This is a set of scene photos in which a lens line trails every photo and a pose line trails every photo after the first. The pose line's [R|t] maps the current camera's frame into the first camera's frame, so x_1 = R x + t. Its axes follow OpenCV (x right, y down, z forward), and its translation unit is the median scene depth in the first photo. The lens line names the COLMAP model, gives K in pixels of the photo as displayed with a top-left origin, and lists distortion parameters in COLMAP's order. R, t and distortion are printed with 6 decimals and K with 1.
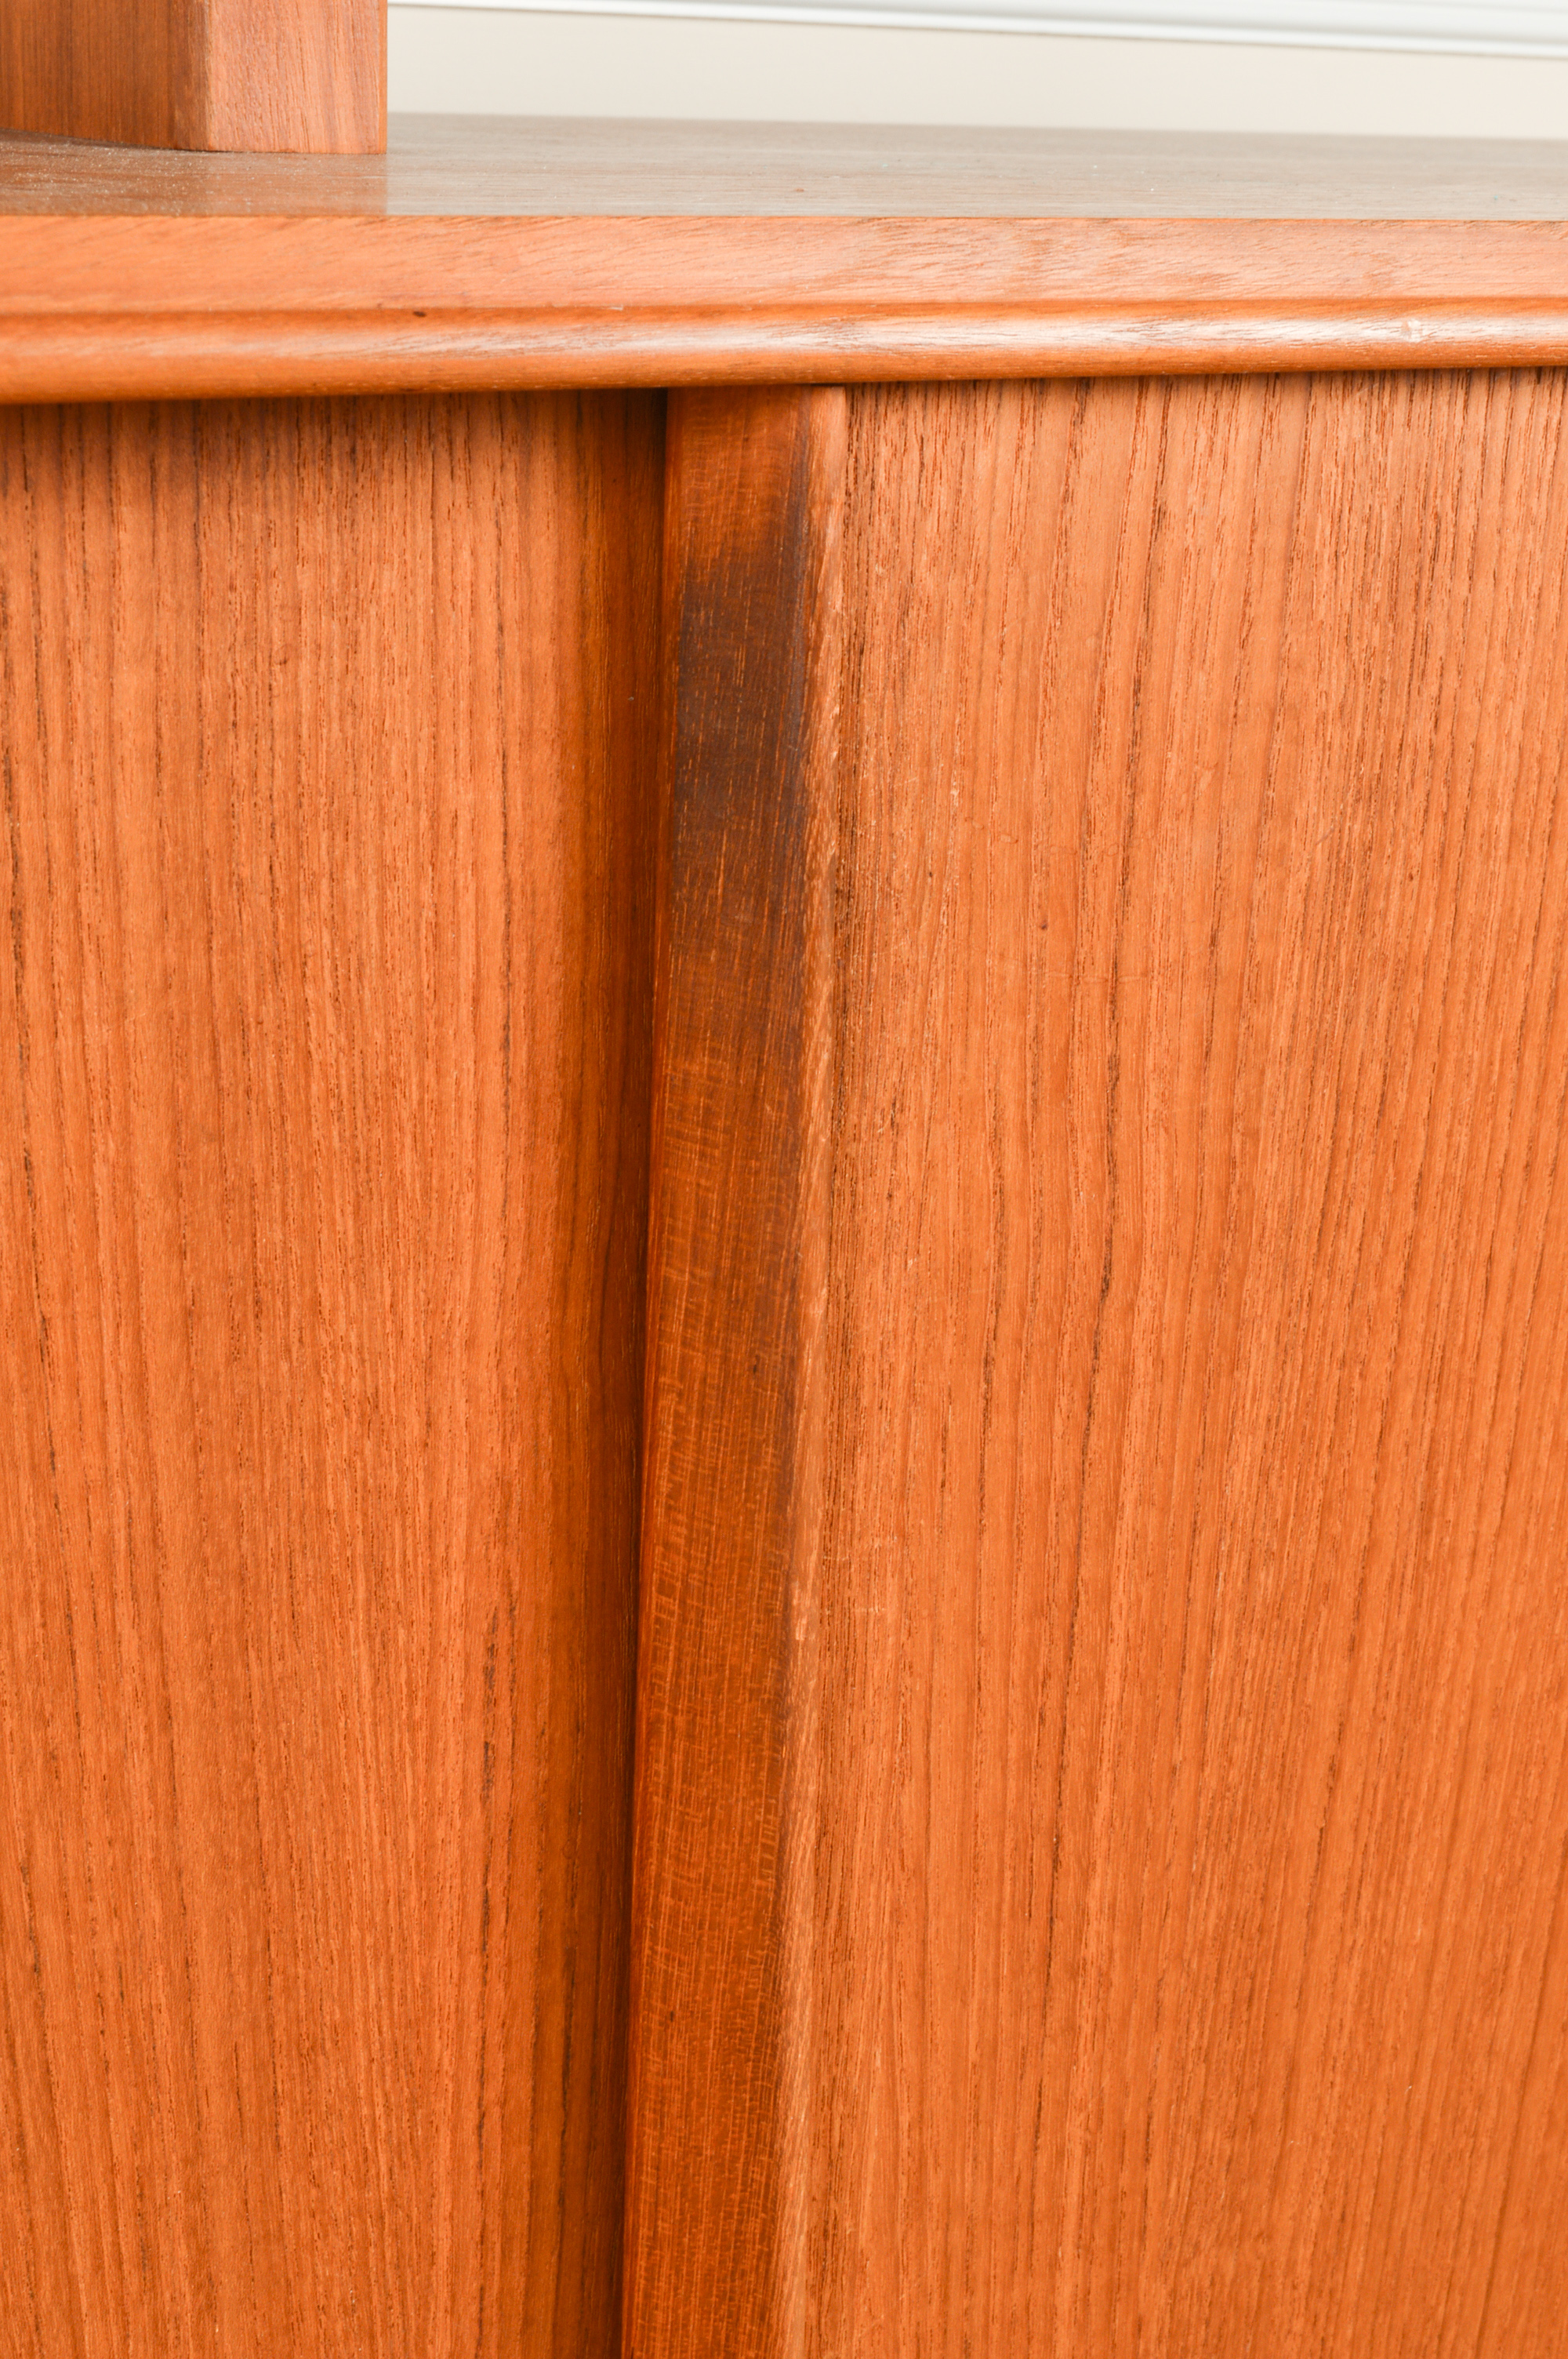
lens RADIAL K [[3393.7, 0, 802.7], [0, 3393.7, 1184.0], [0, 0, 1]] dist [-0.020451, 0.000000]
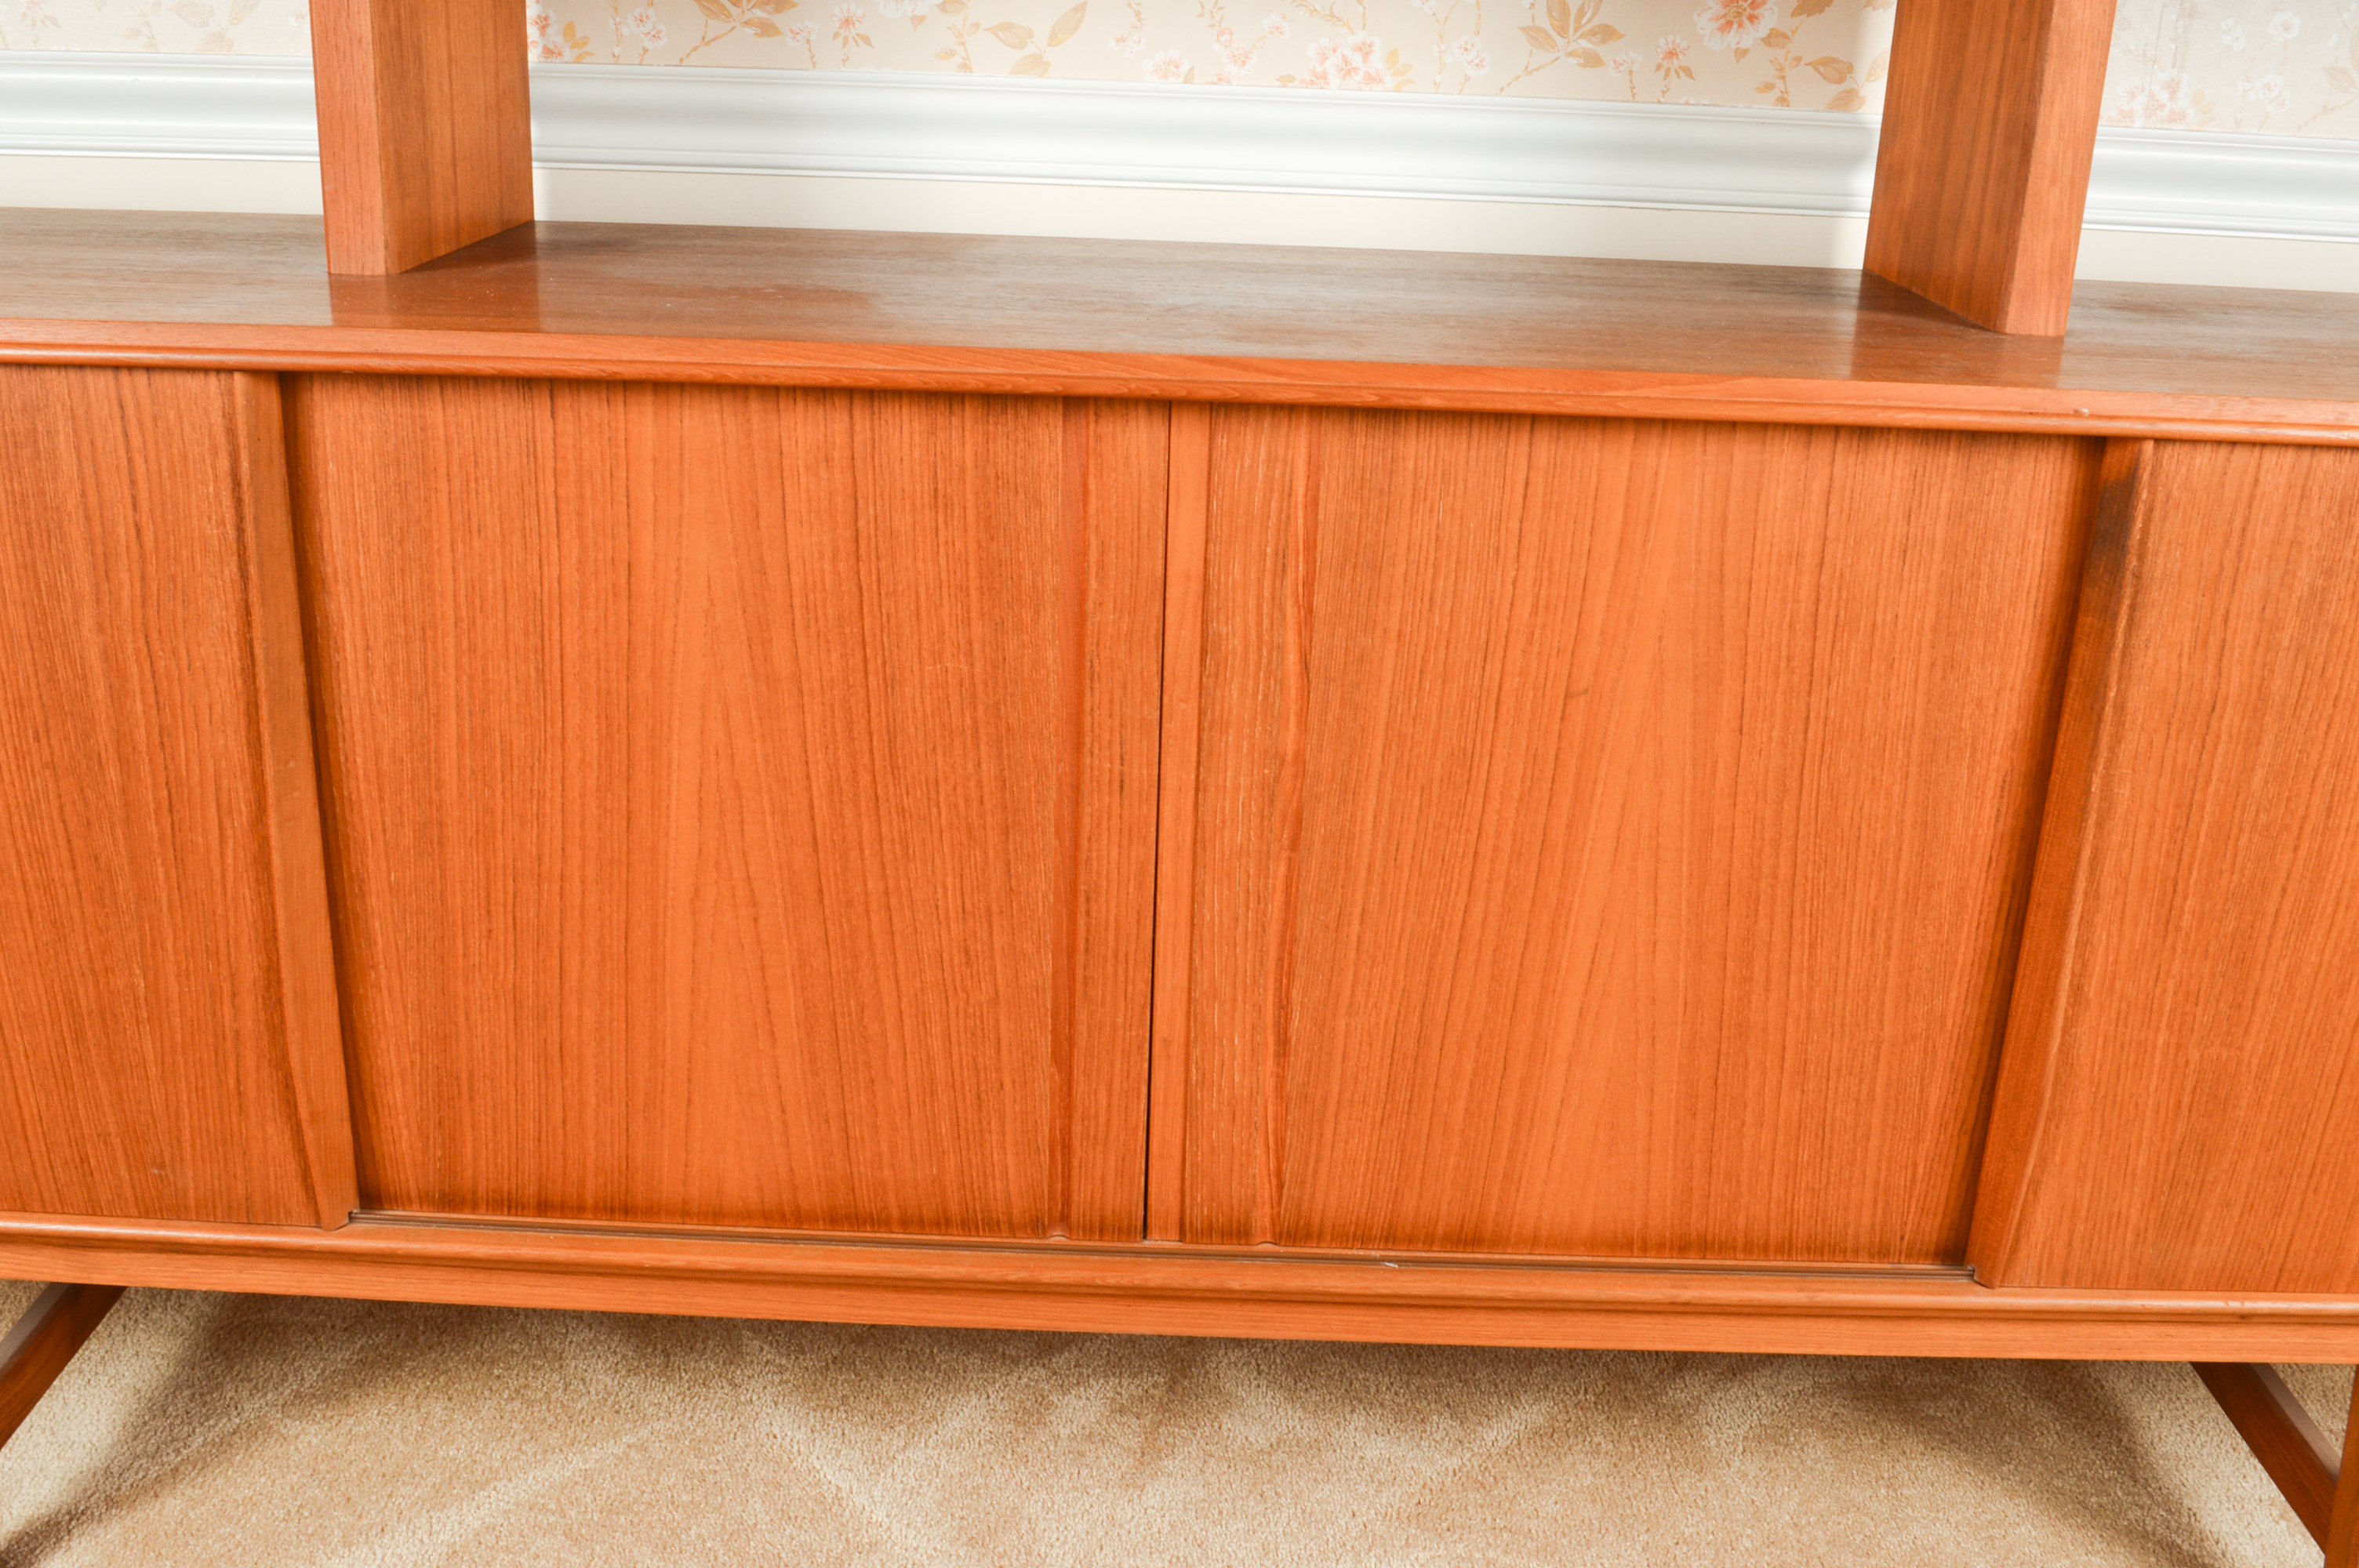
lens RADIAL K [[2267.4, 0, 1181.2], [0, 2267.4, 777.0], [0, 0, 1]] dist [-0.070656, 0.000000]
pose [[0.846400, 0.172581, -0.503808, 0.355094], [-0.170673, 0.984040, 0.050355, 0.162001], [0.504457, 0.043366, 0.862347, -1.414861]]
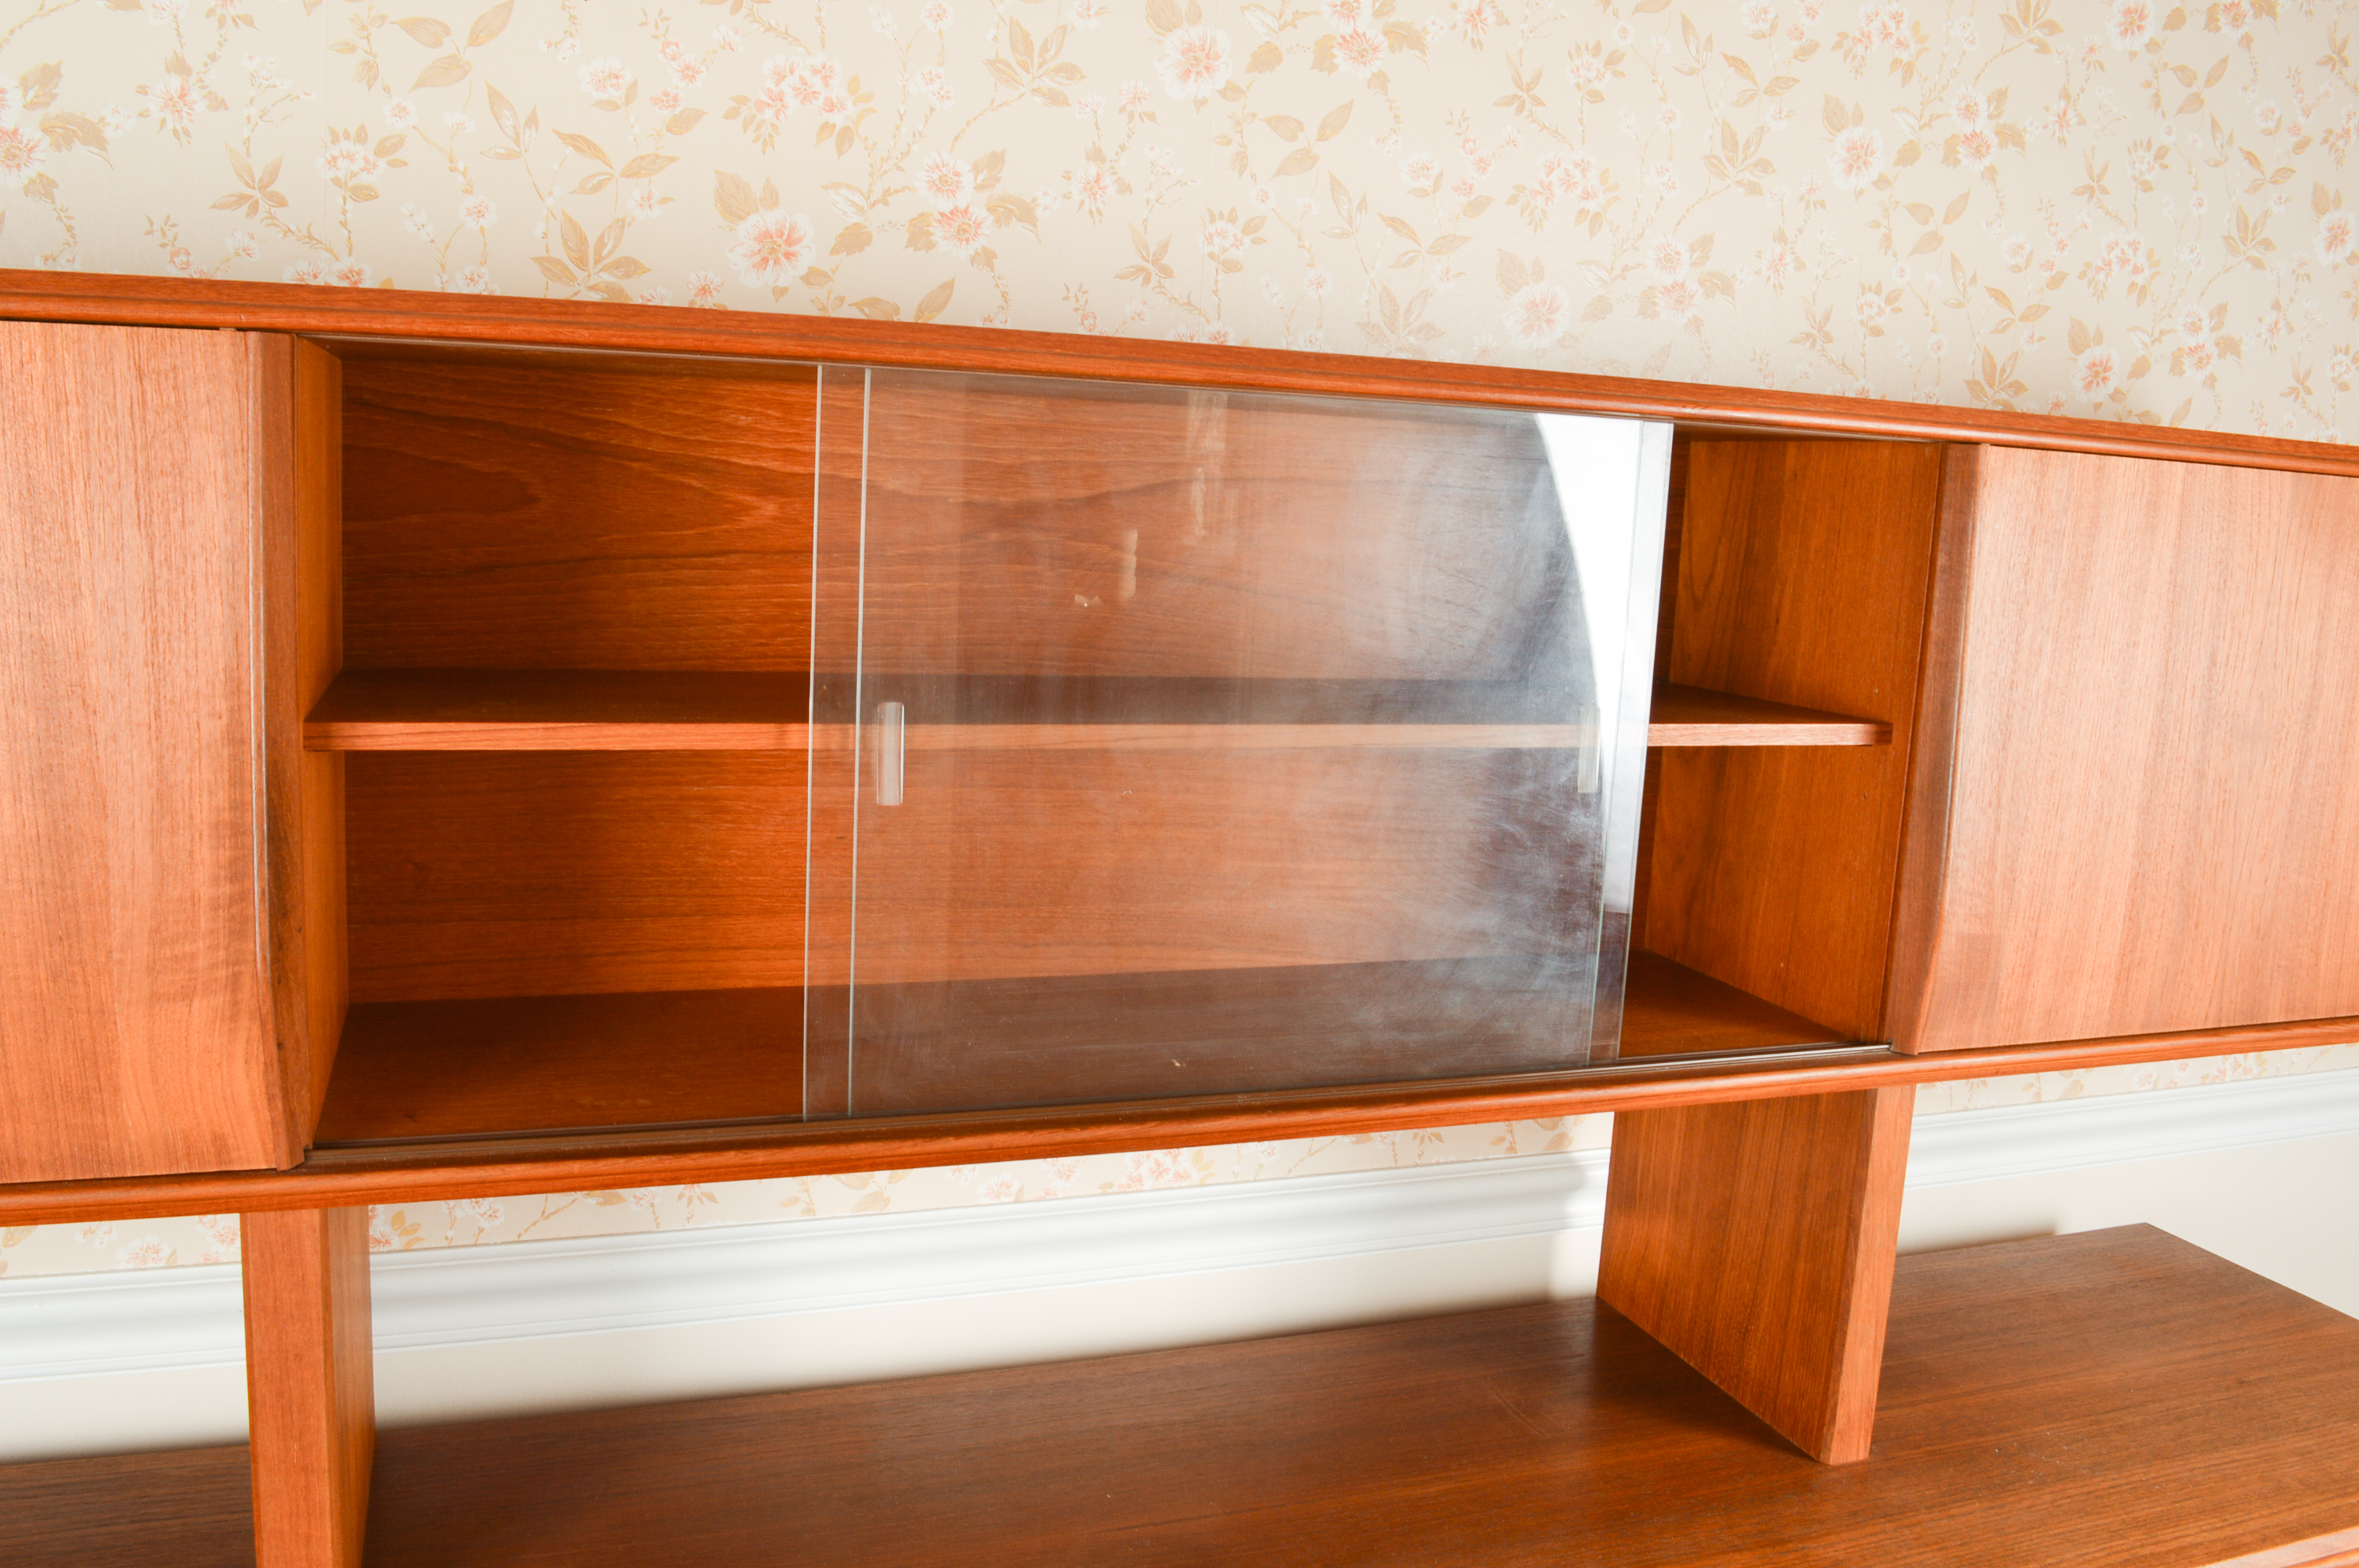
lens RADIAL K [[1888.9, 0, 1170.6], [0, 1888.9, 776.1], [0, 0, 1]] dist [-0.088334, 0.016879]
pose [[0.978482, 0.037527, -0.202891, -0.583268], [-0.073417, 0.982290, -0.172386, -0.747518], [0.192828, 0.183572, 0.963908, -1.492268]]
